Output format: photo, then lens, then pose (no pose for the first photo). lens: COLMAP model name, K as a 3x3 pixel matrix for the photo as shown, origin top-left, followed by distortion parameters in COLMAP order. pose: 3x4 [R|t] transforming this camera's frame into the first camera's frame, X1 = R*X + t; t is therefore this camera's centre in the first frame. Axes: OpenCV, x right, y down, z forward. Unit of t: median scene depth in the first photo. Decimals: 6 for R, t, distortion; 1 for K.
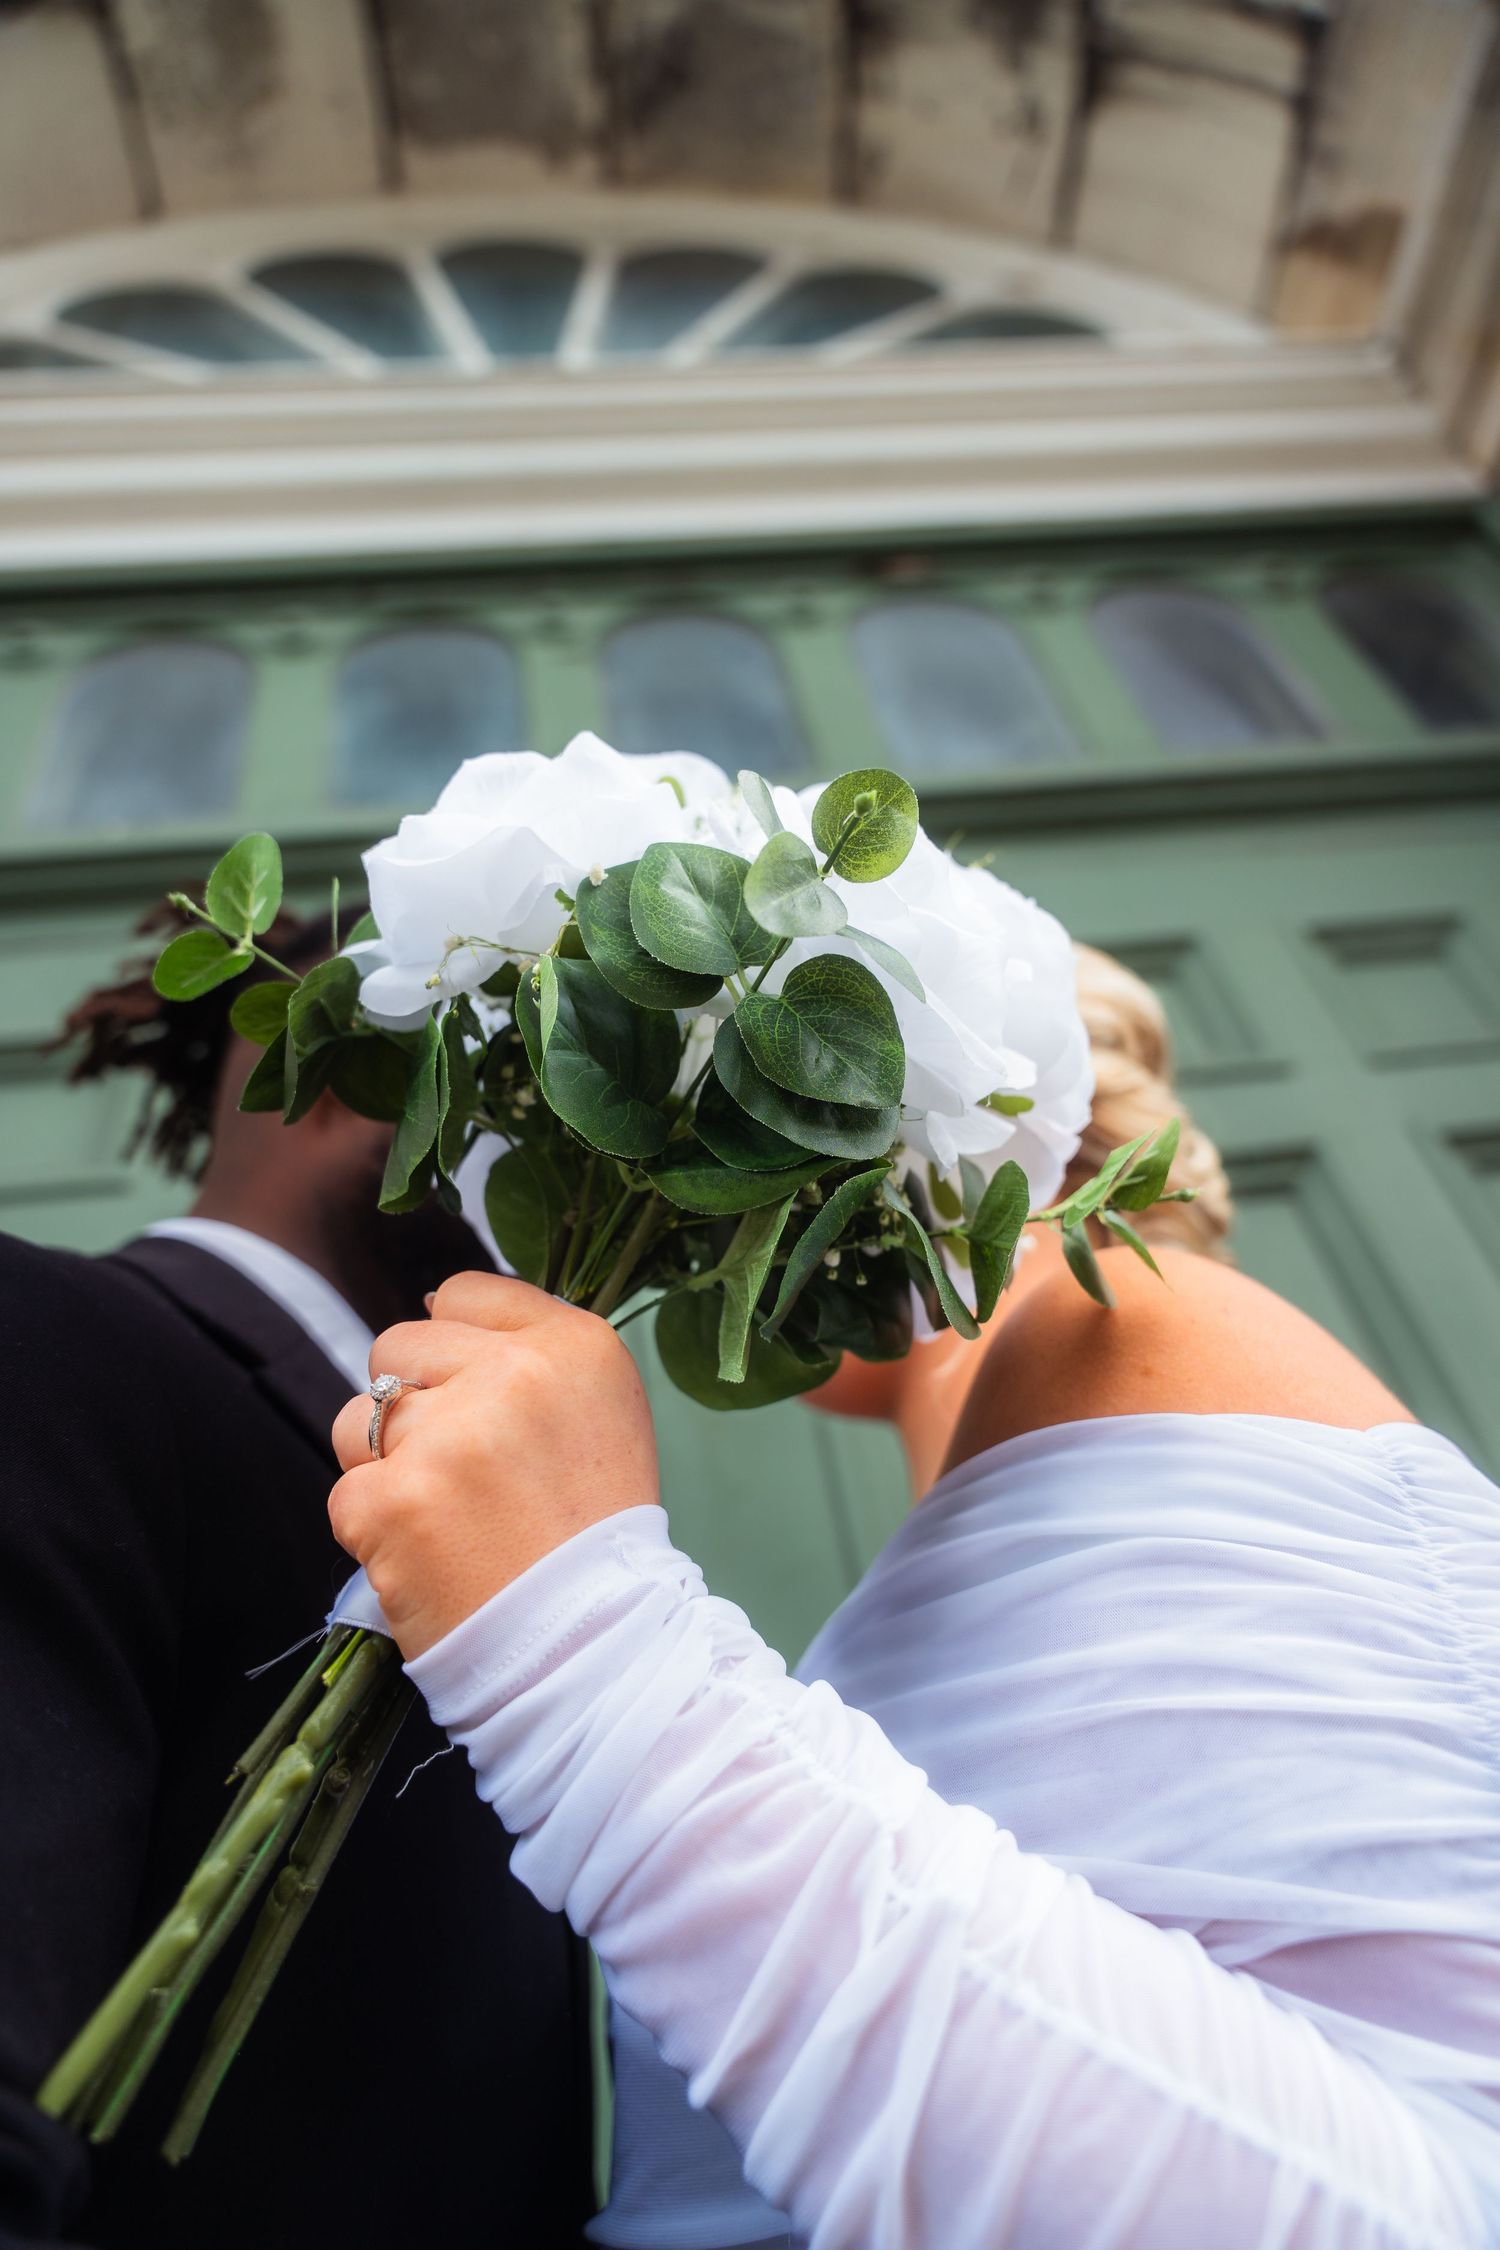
lens RADIAL K [[1471.2, 0, 751.1], [0, 1471.2, 1118.2], [0, 0, 1]] dist [0.003235, -0.012811]
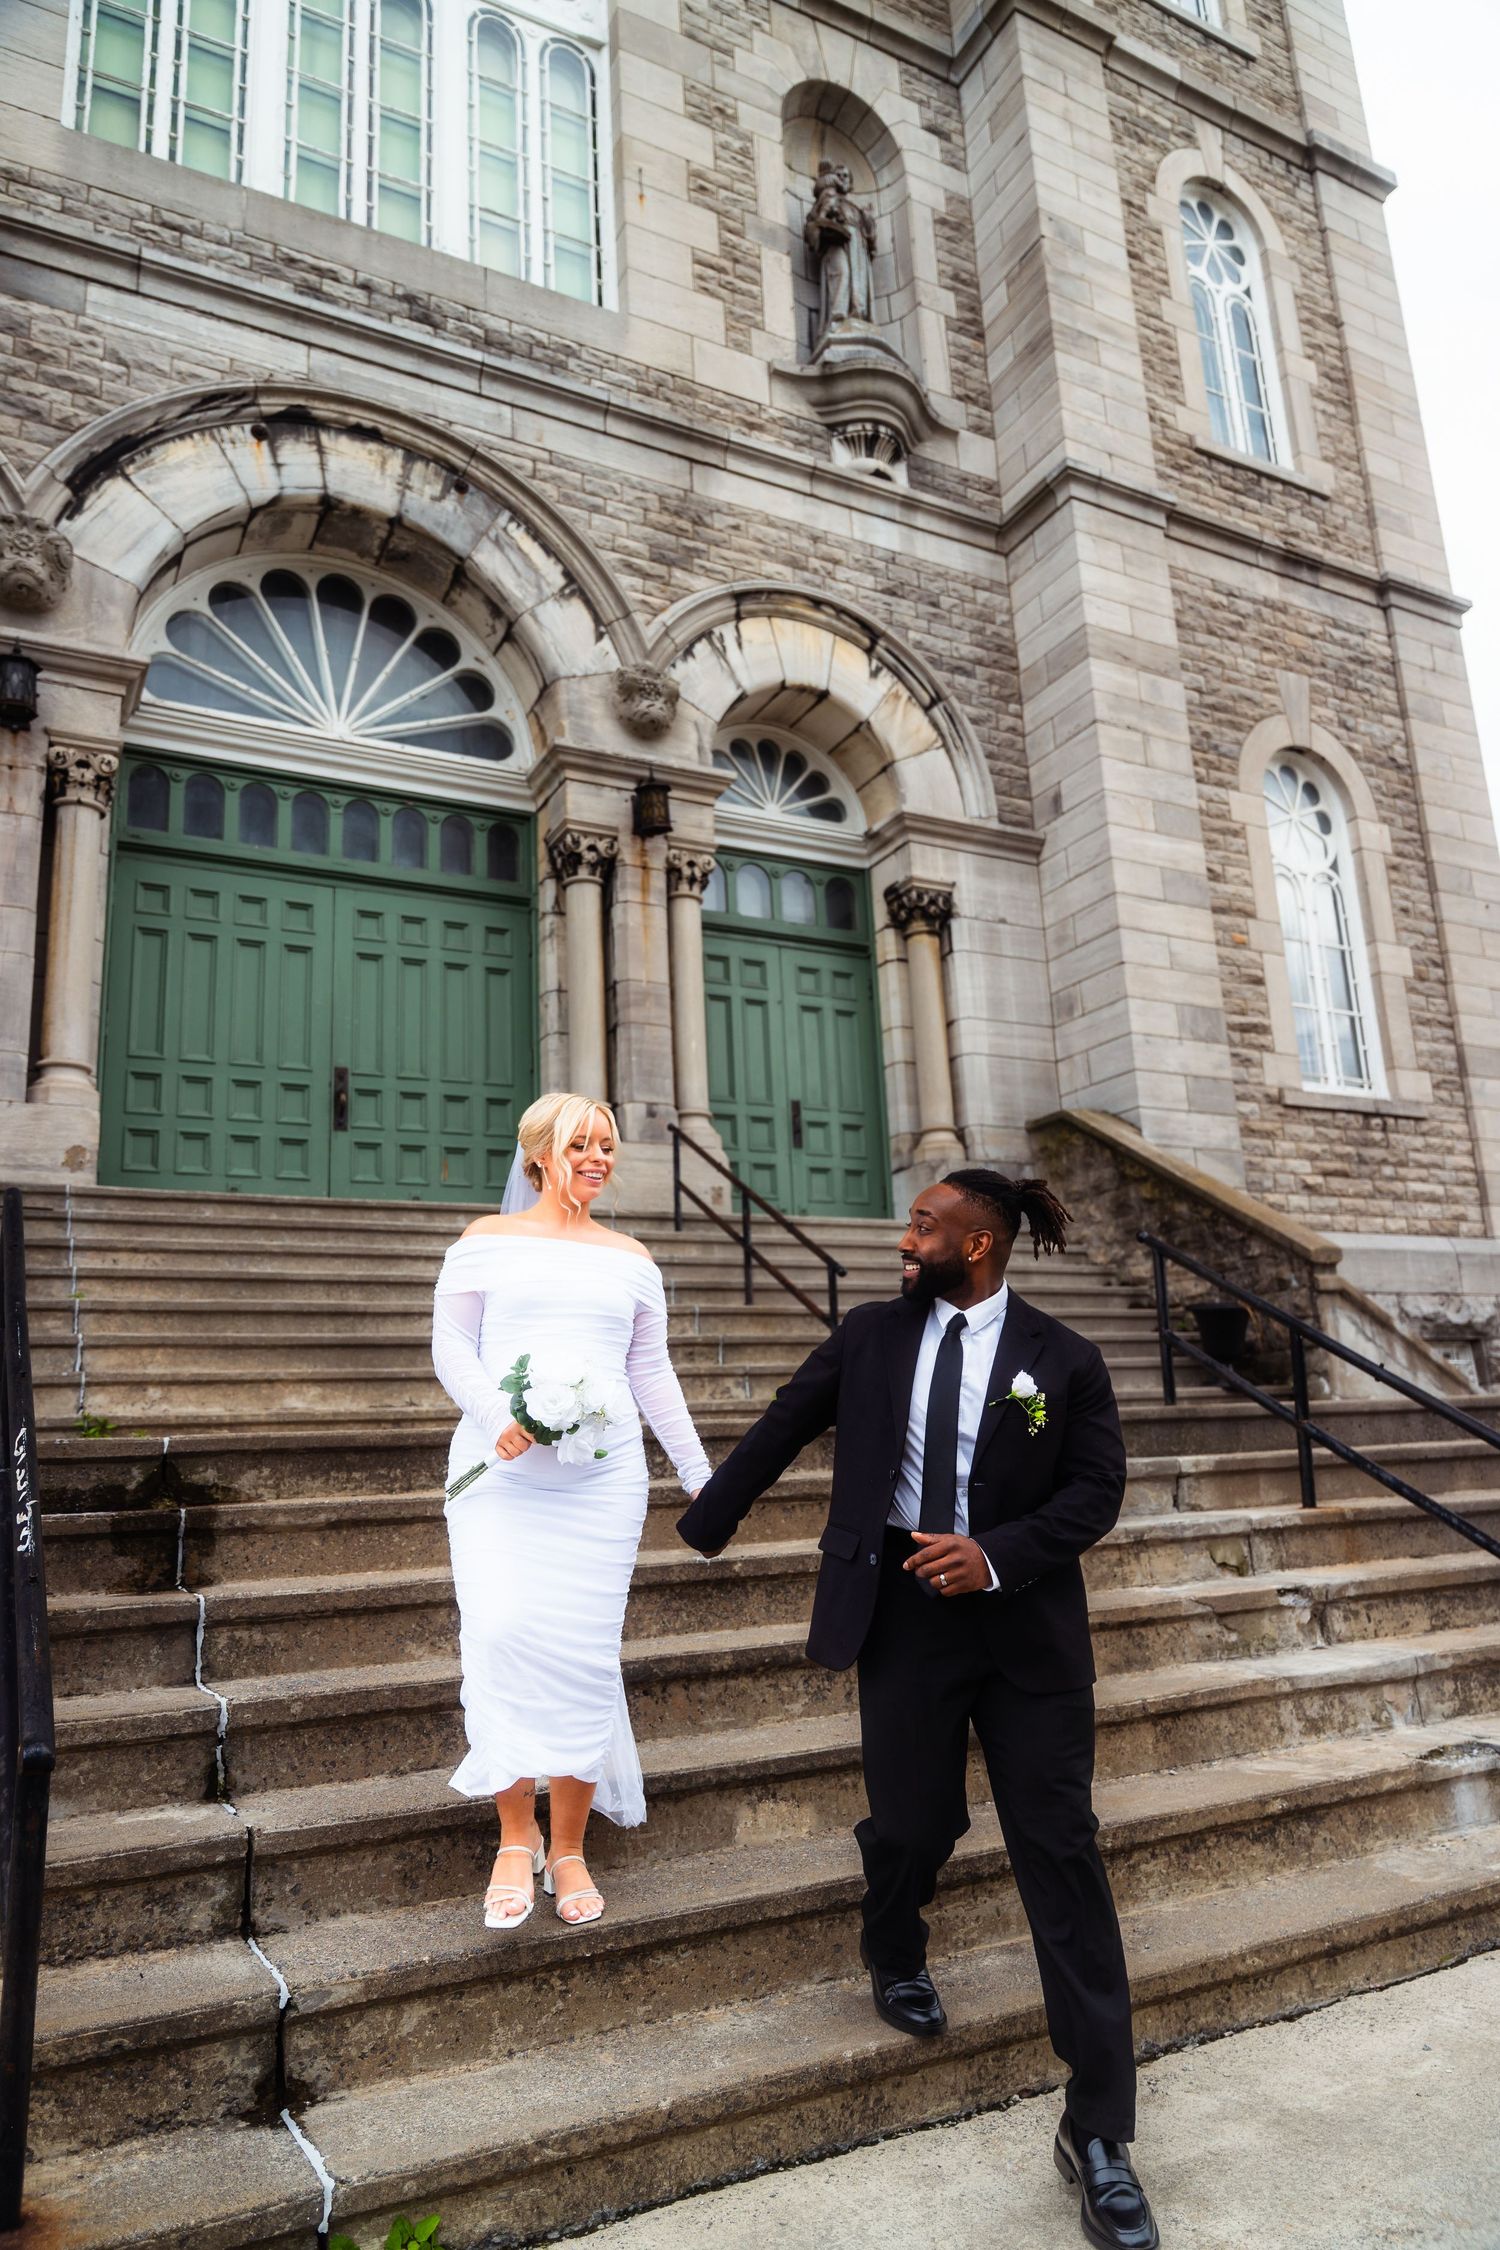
lens RADIAL K [[1471.2, 0, 724.7], [0, 1471.2, 1115.8], [0, 0, 1]] dist [0.003235, -0.012811]
pose [[0.896774, 0.204586, 0.392353, -0.462123], [-0.365337, 0.842602, 0.395665, -1.257695], [-0.249650, -0.498163, 0.830366, -2.668524]]
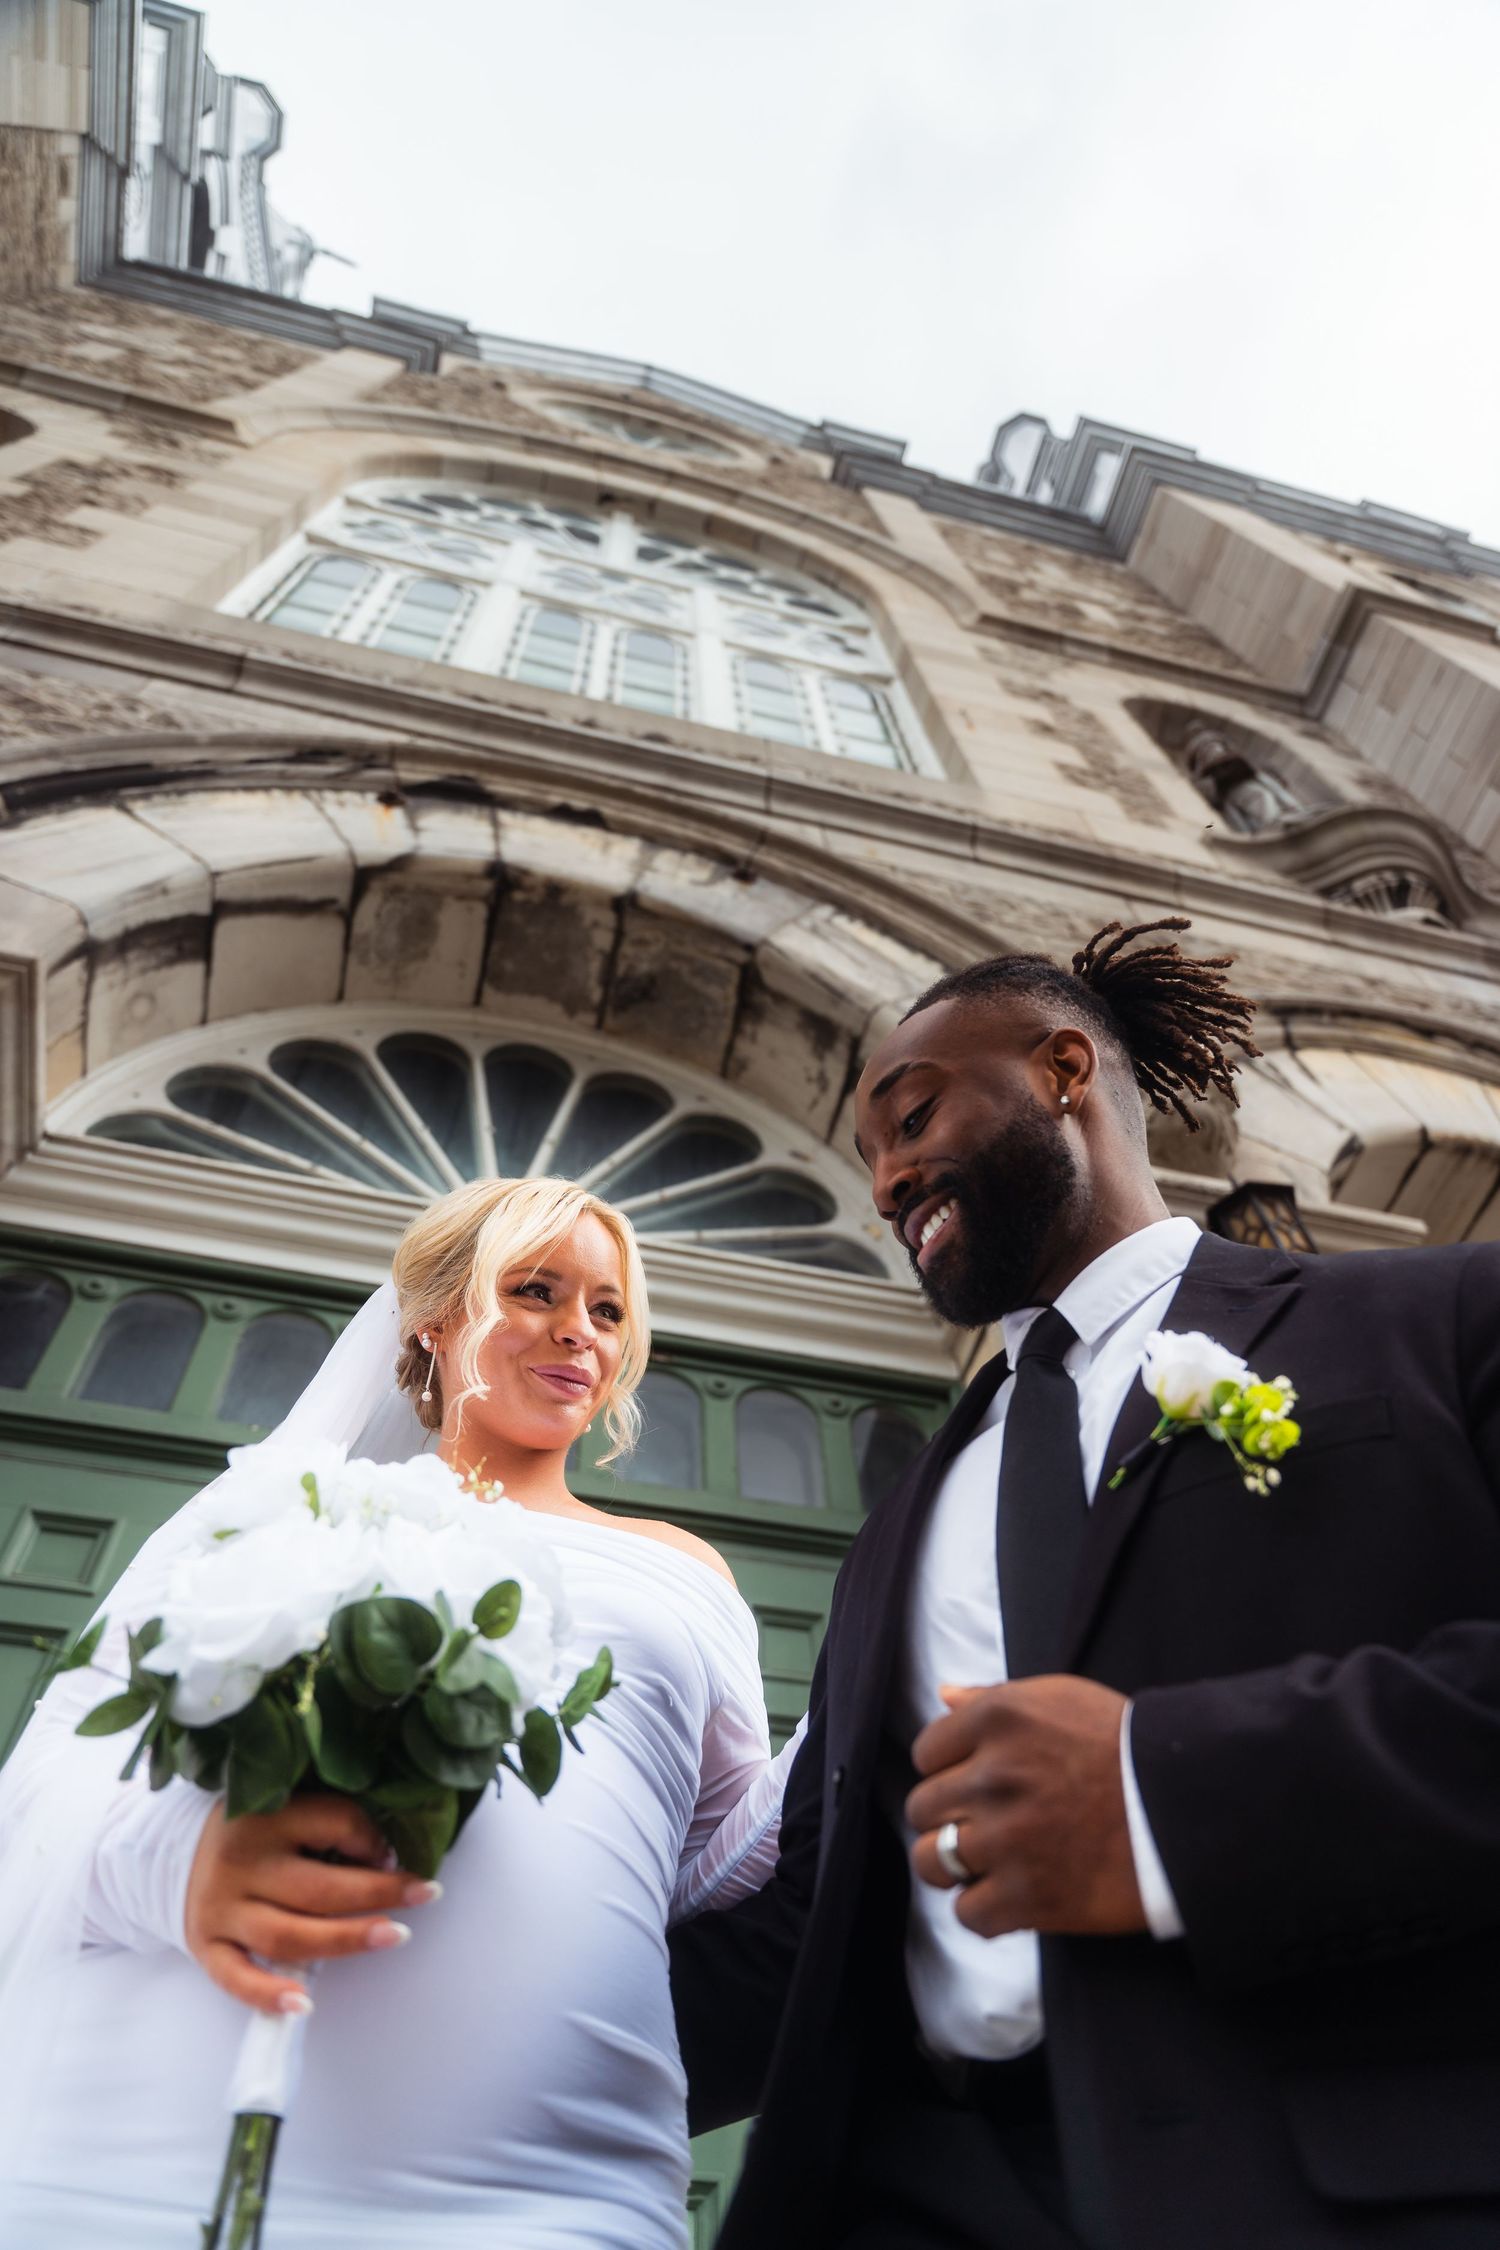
lens RADIAL K [[1471.2, 0, 748.5], [0, 1471.2, 1130.6], [0, 0, 1]] dist [0.003235, -0.012811]
pose [[0.969238, 0.244703, 0.026415, 0.064518], [-0.229499, 0.937322, -0.262216, -0.111669], [-0.088924, 0.248087, 0.964648, -0.717623]]
